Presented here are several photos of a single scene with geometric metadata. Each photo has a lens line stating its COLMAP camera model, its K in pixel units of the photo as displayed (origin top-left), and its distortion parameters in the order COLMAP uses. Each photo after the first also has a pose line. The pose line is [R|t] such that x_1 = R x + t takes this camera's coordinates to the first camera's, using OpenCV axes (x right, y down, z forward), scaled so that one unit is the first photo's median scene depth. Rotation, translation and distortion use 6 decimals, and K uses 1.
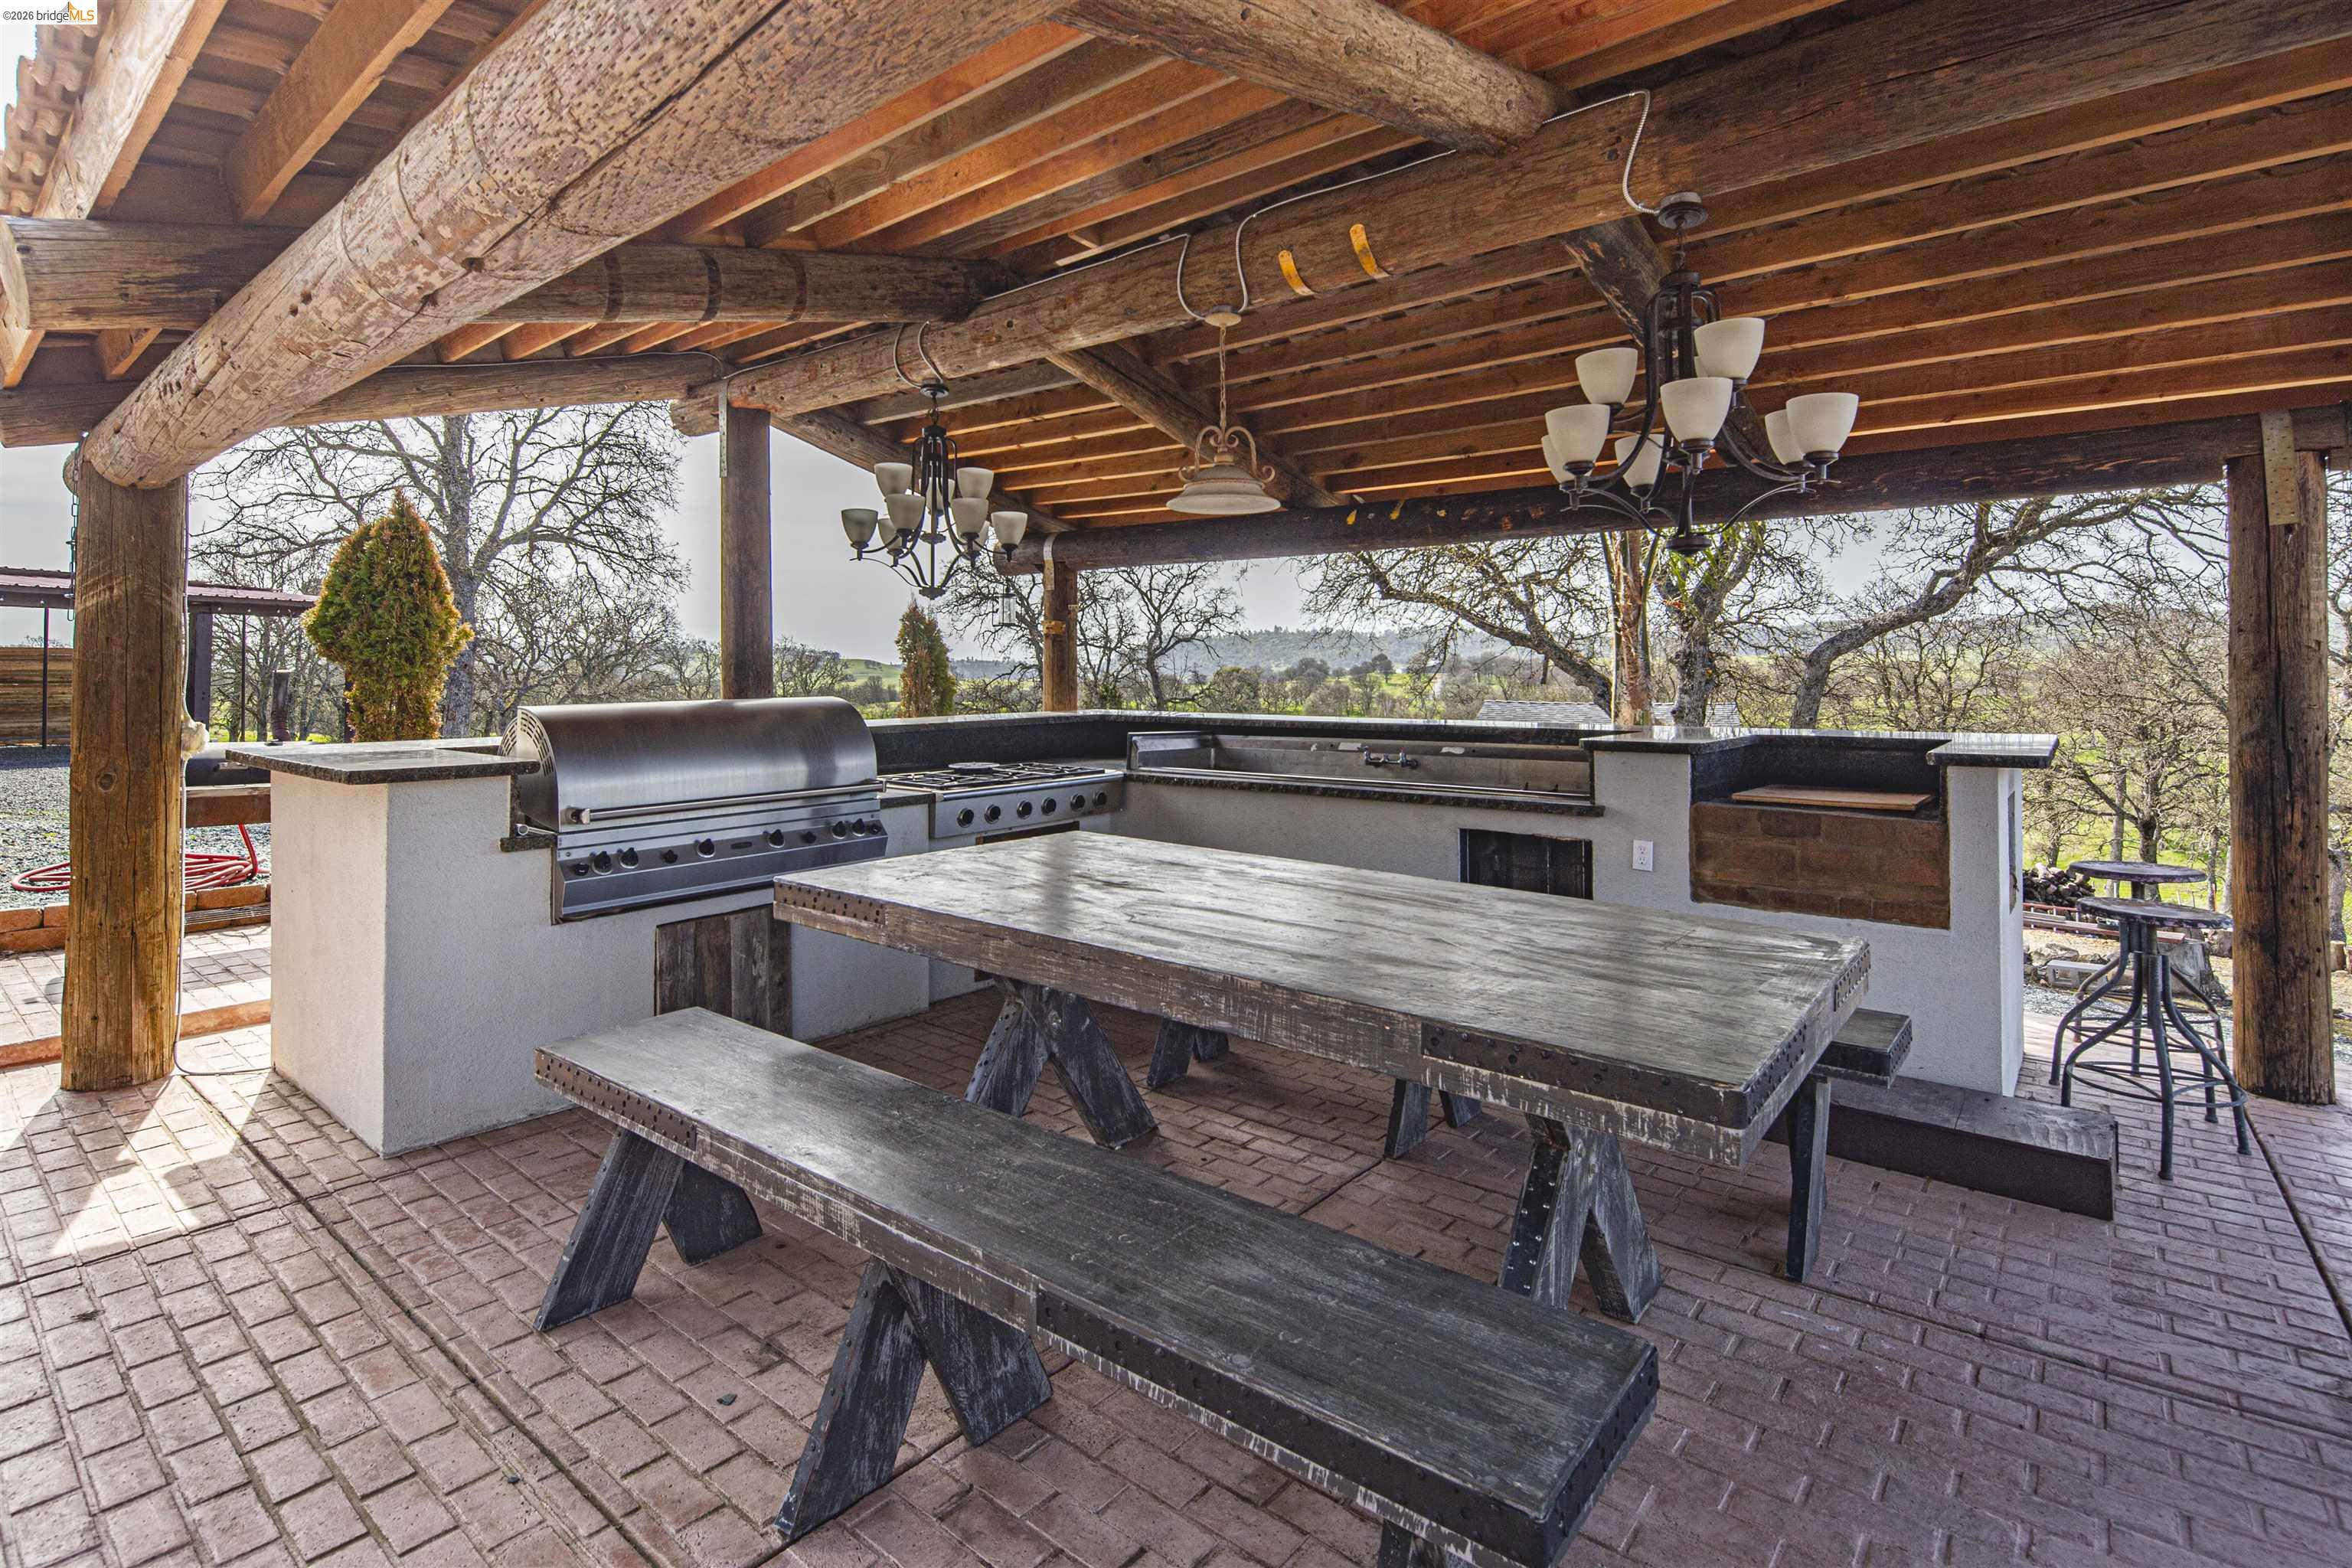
lens RADIAL K [[1155.6, 0, 1164.5], [0, 1155.6, 670.1], [0, 0, 1]] dist [-0.001219, -0.000196]
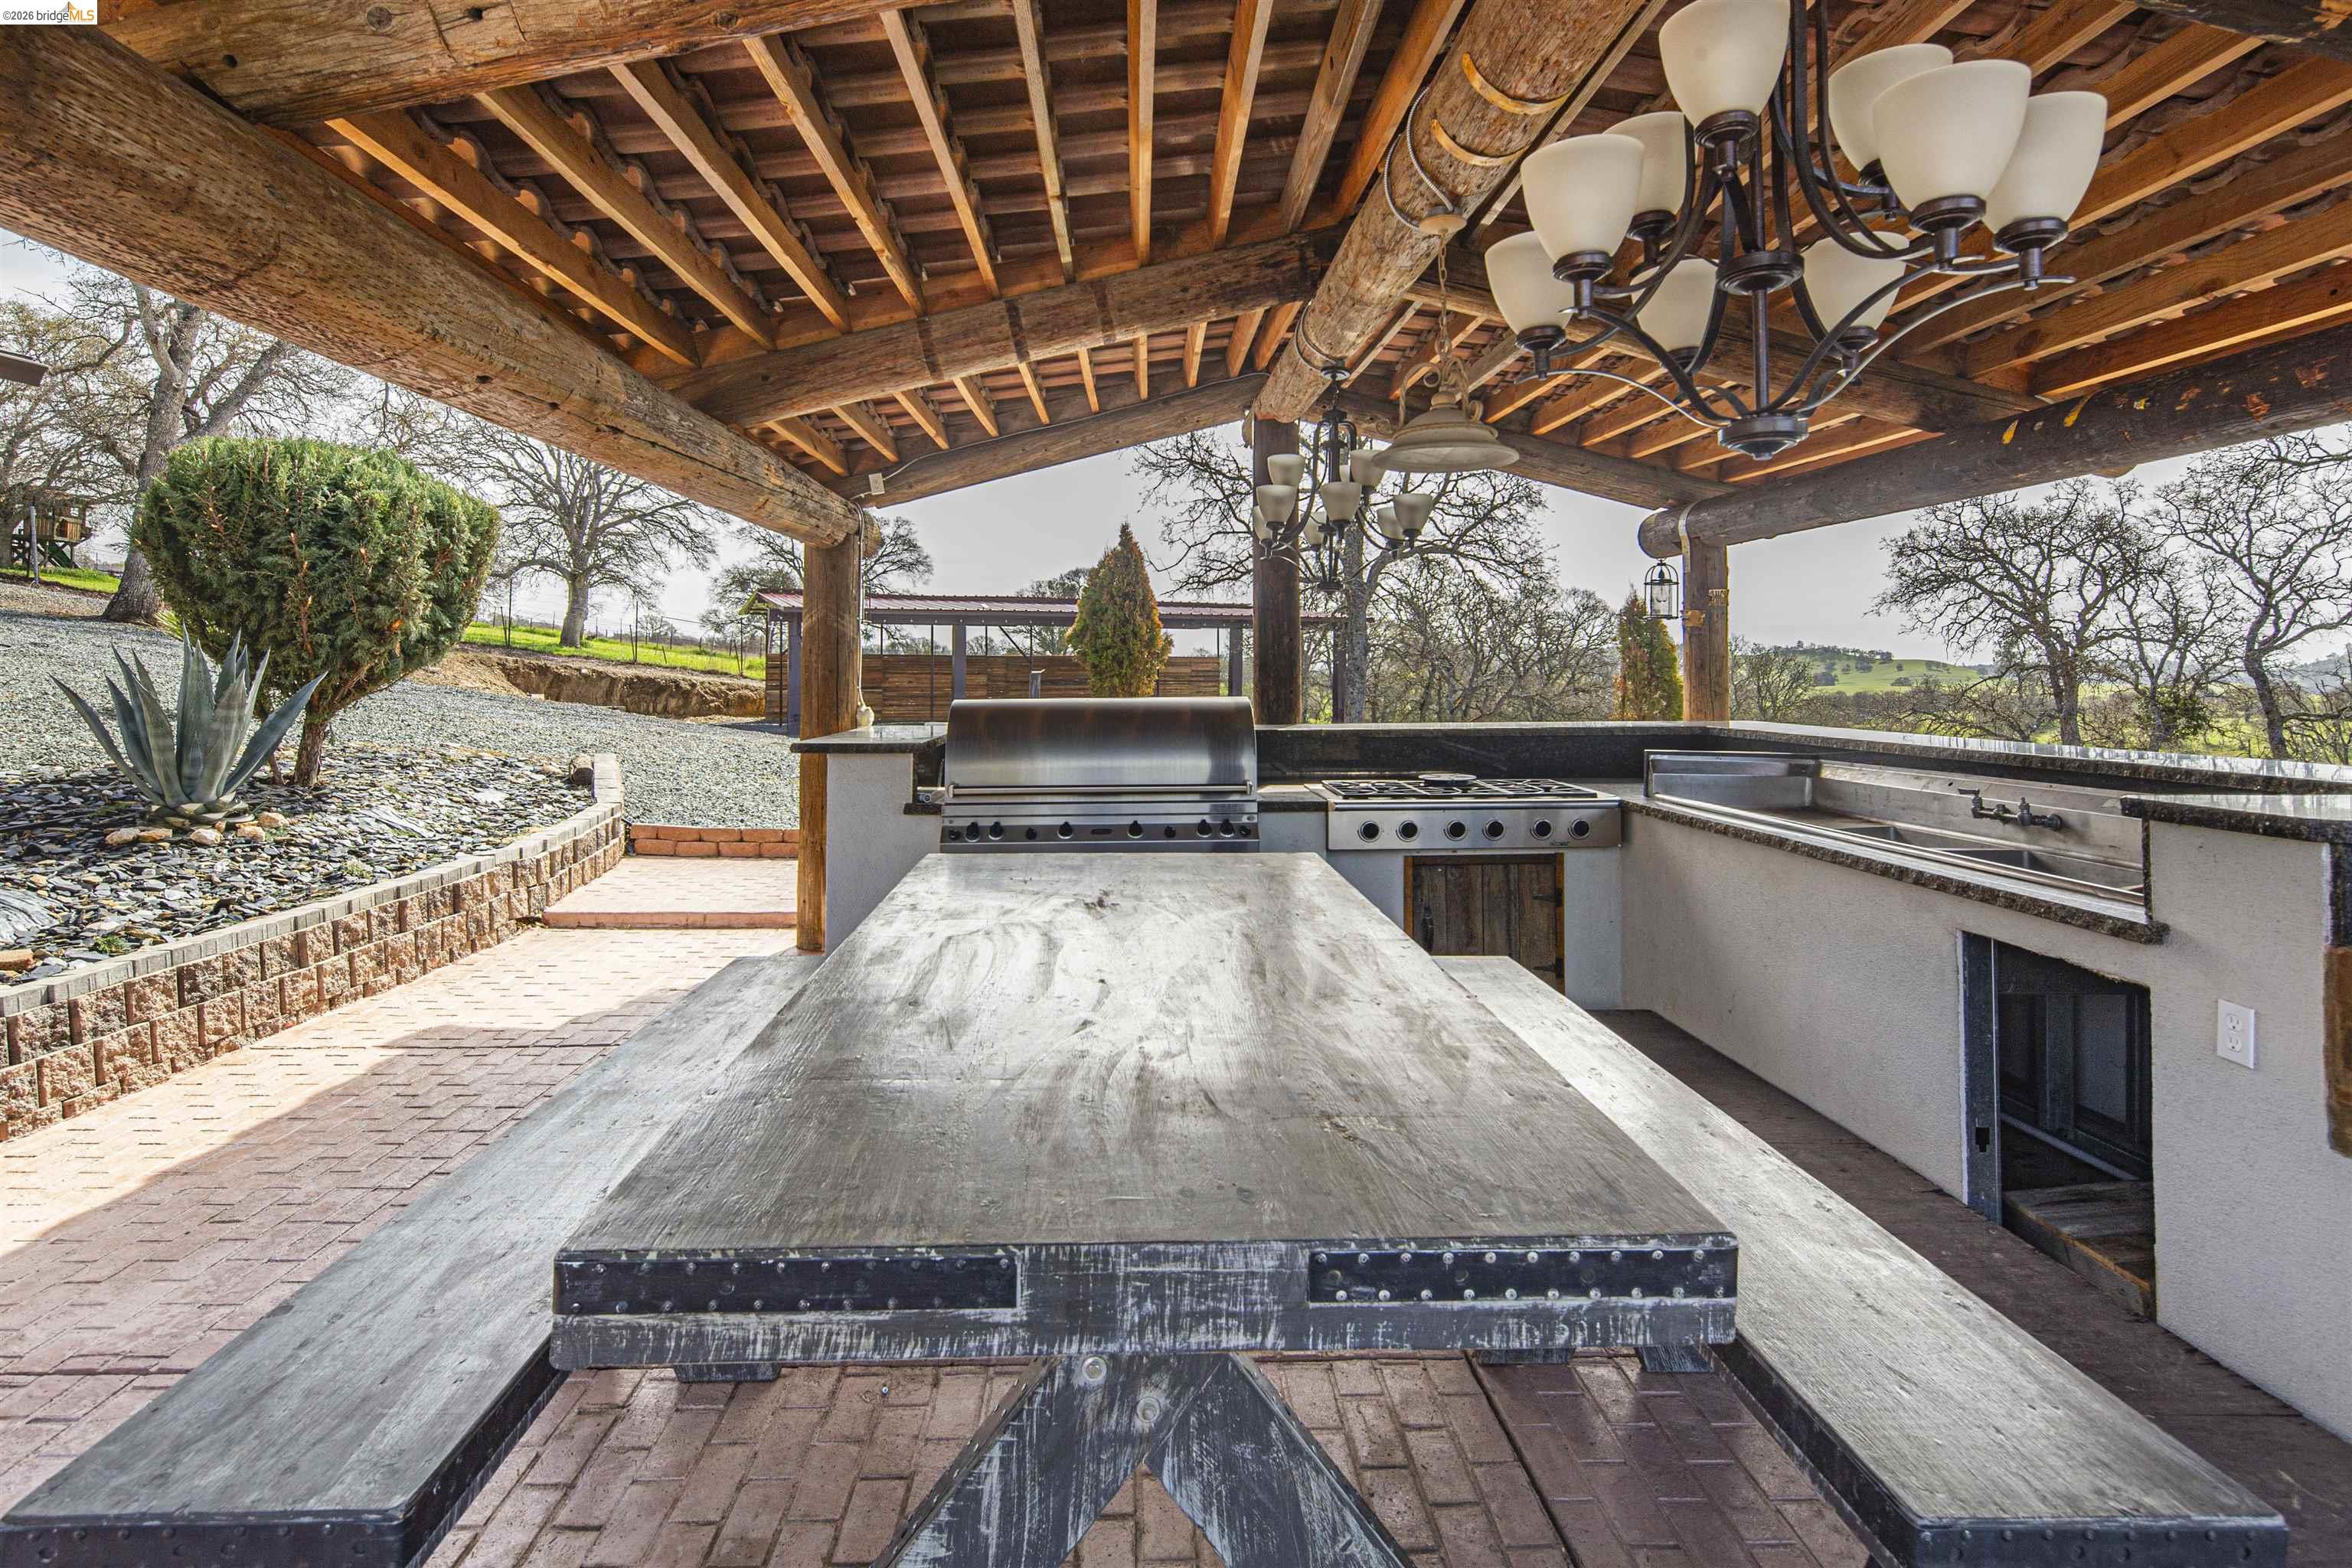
lens RADIAL K [[1155.6, 0, 1164.5], [0, 1155.6, 670.1], [0, 0, 1]] dist [-0.001219, -0.000196]
pose [[0.663199, -0.003081, -0.748437, 0.358310], [0.000958, 0.999994, -0.003269, 0.002345], [0.748442, 0.001451, 0.663198, 0.235364]]
